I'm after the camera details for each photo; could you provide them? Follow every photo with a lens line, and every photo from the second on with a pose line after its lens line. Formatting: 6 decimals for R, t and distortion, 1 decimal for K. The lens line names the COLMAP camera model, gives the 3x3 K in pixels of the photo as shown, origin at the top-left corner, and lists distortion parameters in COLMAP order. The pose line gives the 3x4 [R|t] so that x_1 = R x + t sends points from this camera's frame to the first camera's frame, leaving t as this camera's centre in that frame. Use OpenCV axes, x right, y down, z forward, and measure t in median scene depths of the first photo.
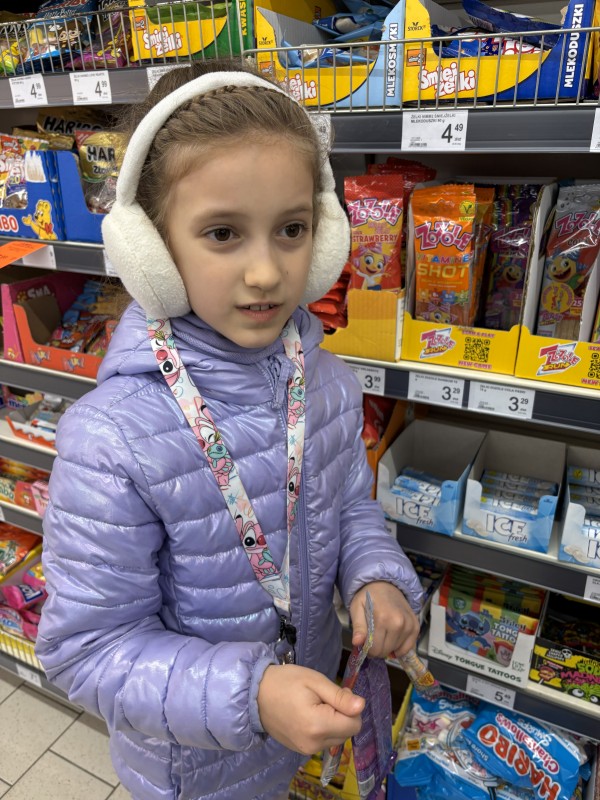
lens RADIAL K [[623.5, 0, 300.0], [0, 623.5, 400.0], [0, 0, 1]] dist [-0.004563, -0.010444]
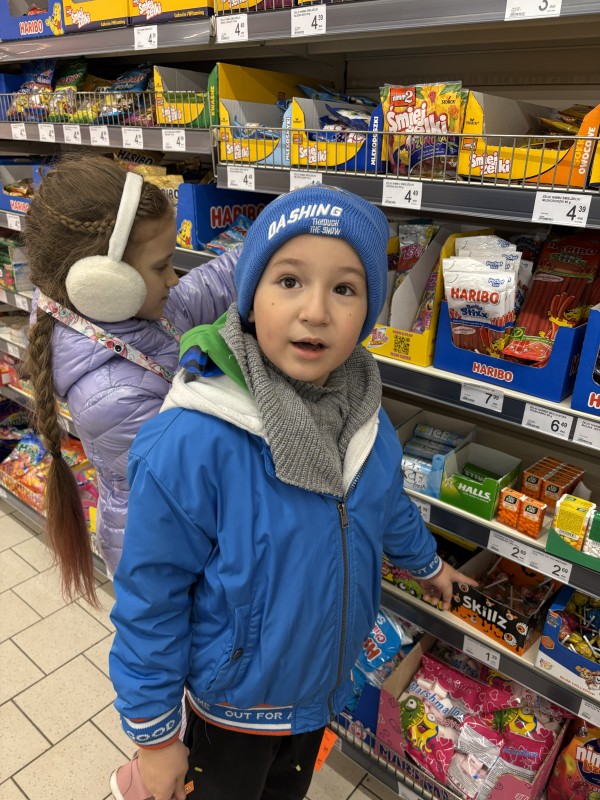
lens RADIAL K [[593.5, 0, 301.1], [0, 593.5, 384.0], [0, 0, 1]] dist [-0.007843, -0.000395]
pose [[0.979572, 0.122660, -0.159353, 0.384765], [-0.127528, 0.991620, -0.020645, 0.081269], [0.155485, 0.040545, 0.987006, -0.362794]]
